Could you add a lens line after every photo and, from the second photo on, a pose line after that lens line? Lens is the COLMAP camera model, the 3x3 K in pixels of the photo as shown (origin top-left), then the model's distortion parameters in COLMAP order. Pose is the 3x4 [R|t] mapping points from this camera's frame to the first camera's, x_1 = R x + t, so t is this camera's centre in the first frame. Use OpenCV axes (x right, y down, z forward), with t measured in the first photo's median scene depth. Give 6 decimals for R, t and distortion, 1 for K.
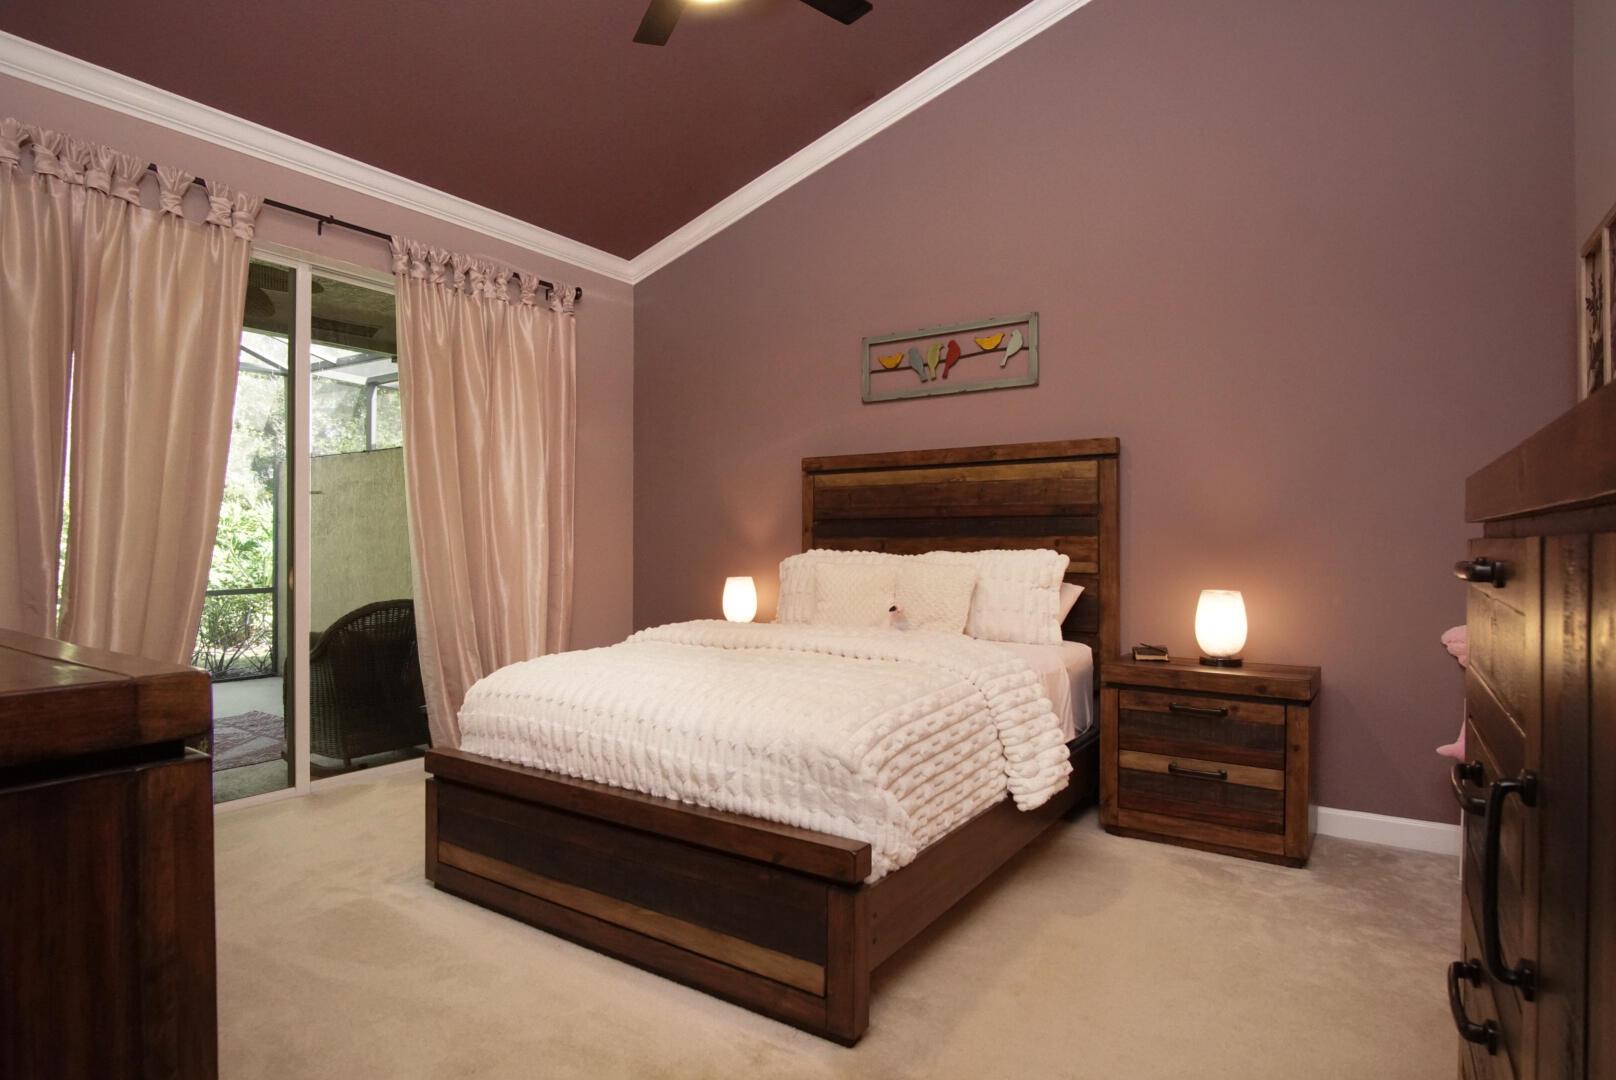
lens RADIAL K [[866.1, 0, 801.3], [0, 866.1, 545.3], [0, 0, 1]] dist [-0.006707, 0.001161]
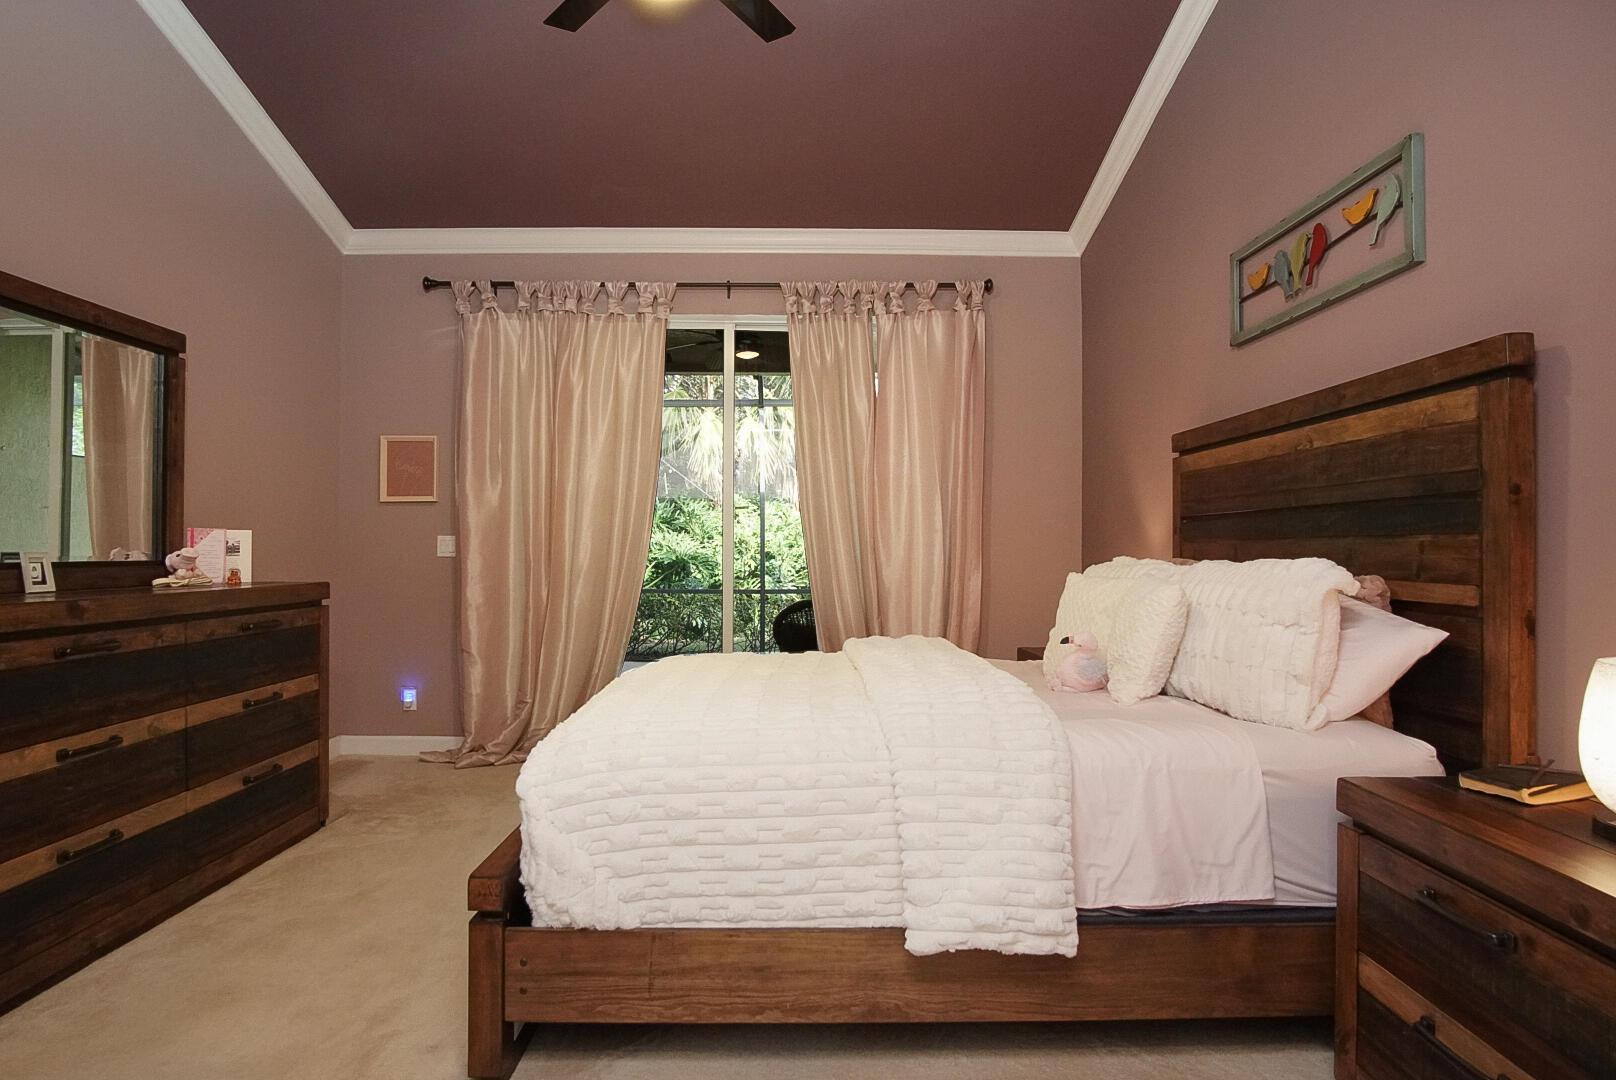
lens RADIAL K [[866.1, 0, 814.5], [0, 866.1, 533.0], [0, 0, 1]] dist [-0.006707, 0.001161]
pose [[0.578757, -0.011884, -0.815413, 0.496915], [-0.005105, 0.999821, -0.018195, -0.000120], [0.815484, 0.014693, 0.578593, 0.364369]]
